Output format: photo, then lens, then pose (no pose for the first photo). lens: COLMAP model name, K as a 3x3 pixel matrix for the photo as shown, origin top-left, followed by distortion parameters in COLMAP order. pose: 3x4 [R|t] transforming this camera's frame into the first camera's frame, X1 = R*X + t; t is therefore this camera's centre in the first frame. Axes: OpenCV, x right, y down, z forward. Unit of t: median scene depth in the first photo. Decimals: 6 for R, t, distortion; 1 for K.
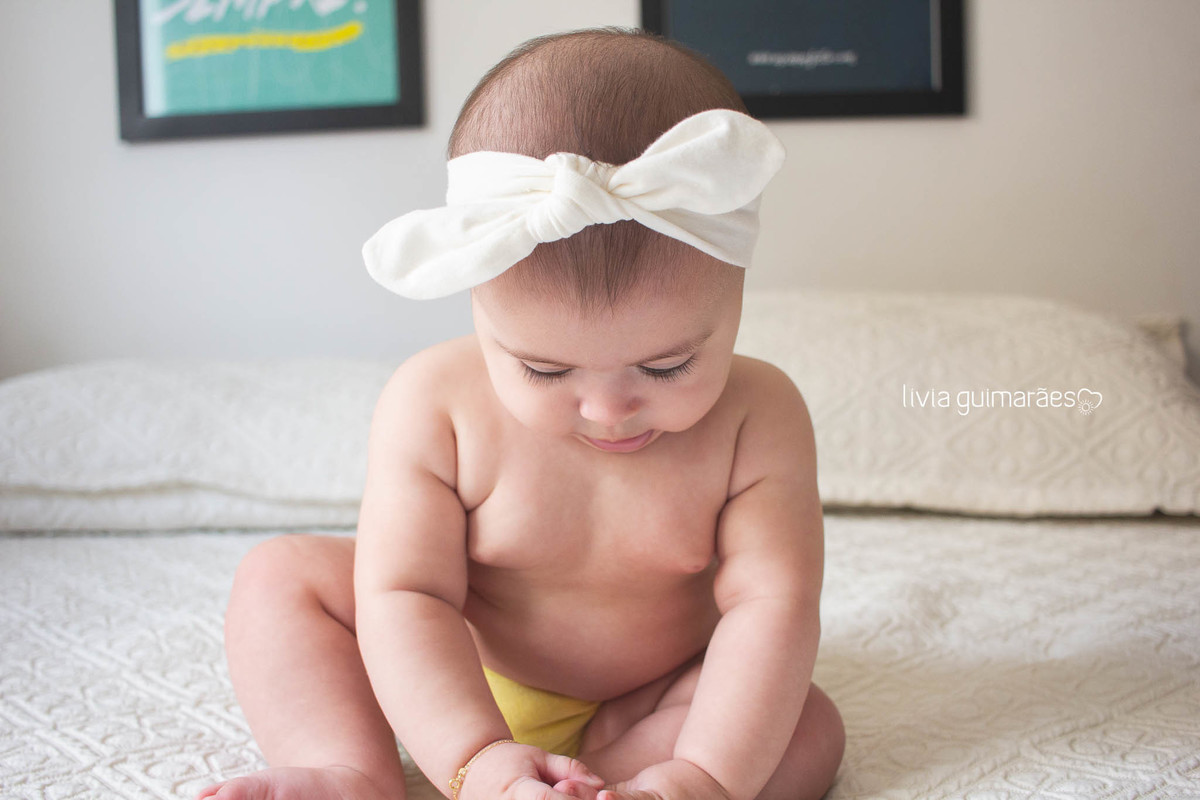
lens RADIAL K [[1321.7, 0, 600.0], [0, 1321.7, 400.0], [0, 0, 1]] dist [-0.109111, 0.017340]
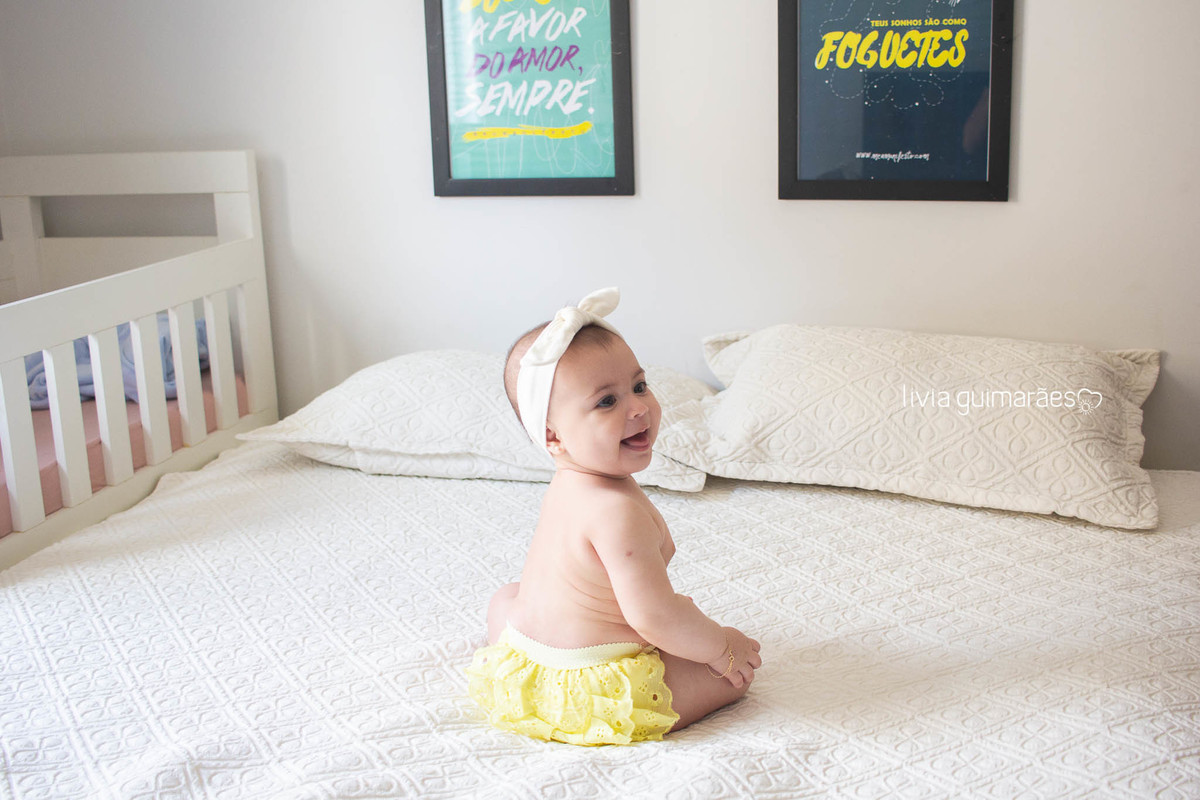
lens RADIAL K [[1321.7, 0, 600.0], [0, 1321.7, 400.0], [0, 0, 1]] dist [-0.109111, 0.017340]
pose [[0.970928, 0.051527, -0.233760, 0.246545], [-0.014755, 0.987583, 0.156405, -0.278717], [0.238917, -0.148409, 0.959632, -0.607168]]
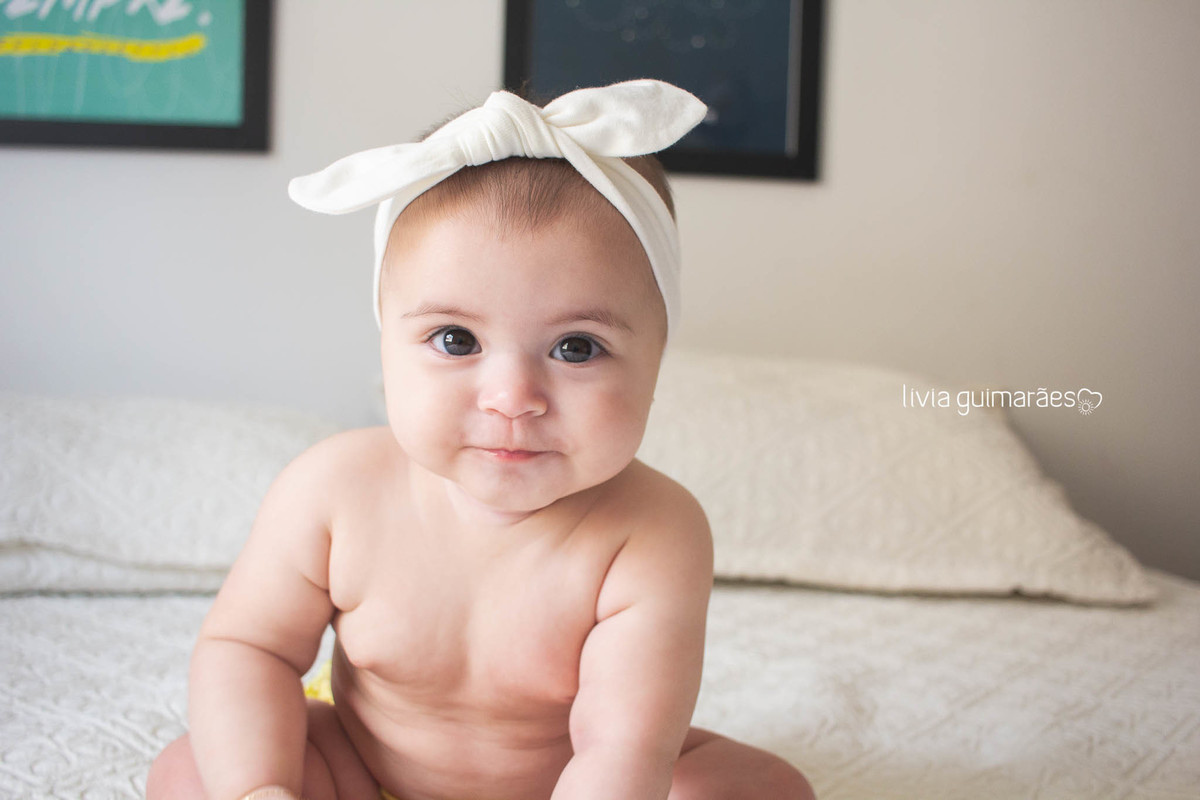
lens RADIAL K [[1328.0, 0, 600.0], [0, 1328.0, 400.0], [0, 0, 1]] dist [-0.089768, 0.011449]
pose [[0.976376, 0.040694, 0.212213, -0.125222], [-0.040666, 0.999163, -0.004498, -0.047566], [-0.212218, -0.004238, 0.977213, 0.031047]]
